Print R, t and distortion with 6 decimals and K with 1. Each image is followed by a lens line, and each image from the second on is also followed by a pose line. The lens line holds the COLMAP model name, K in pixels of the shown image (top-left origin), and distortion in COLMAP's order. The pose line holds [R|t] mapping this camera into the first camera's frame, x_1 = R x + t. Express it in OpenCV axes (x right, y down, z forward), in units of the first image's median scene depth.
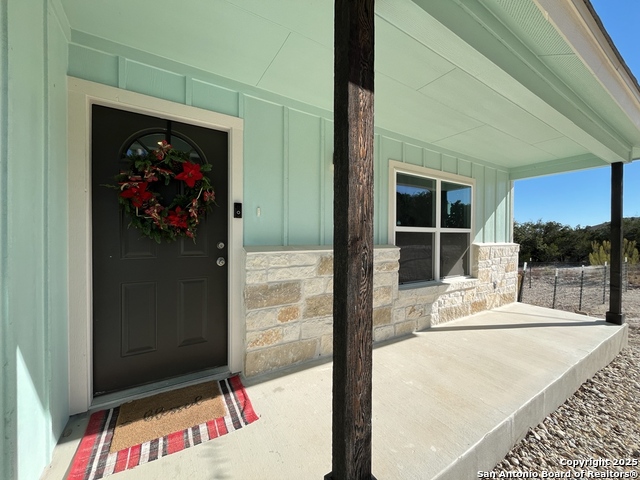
lens RADIAL K [[262.9, 0, 323.3], [0, 262.9, 241.7], [0, 0, 1]] dist [-0.003631, -0.000780]
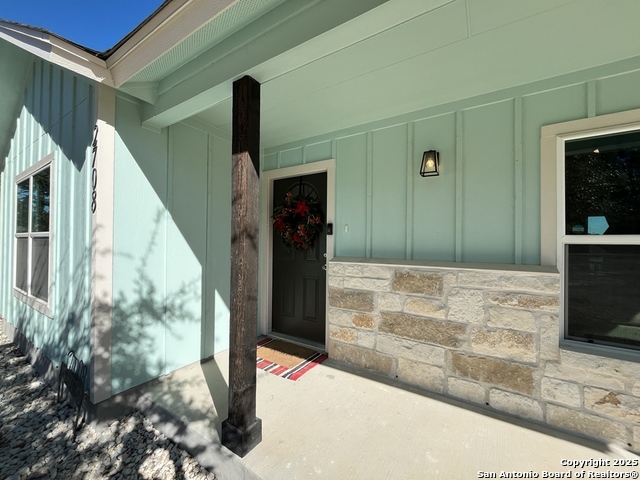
lens RADIAL K [[262.9, 0, 323.3], [0, 262.9, 241.7], [0, 0, 1]] dist [-0.003631, -0.000780]
pose [[0.415567, -0.003750, -0.909555, 0.799819], [-0.022782, 0.999635, -0.014530, -0.033422], [0.909277, 0.026760, 0.415330, 0.394426]]
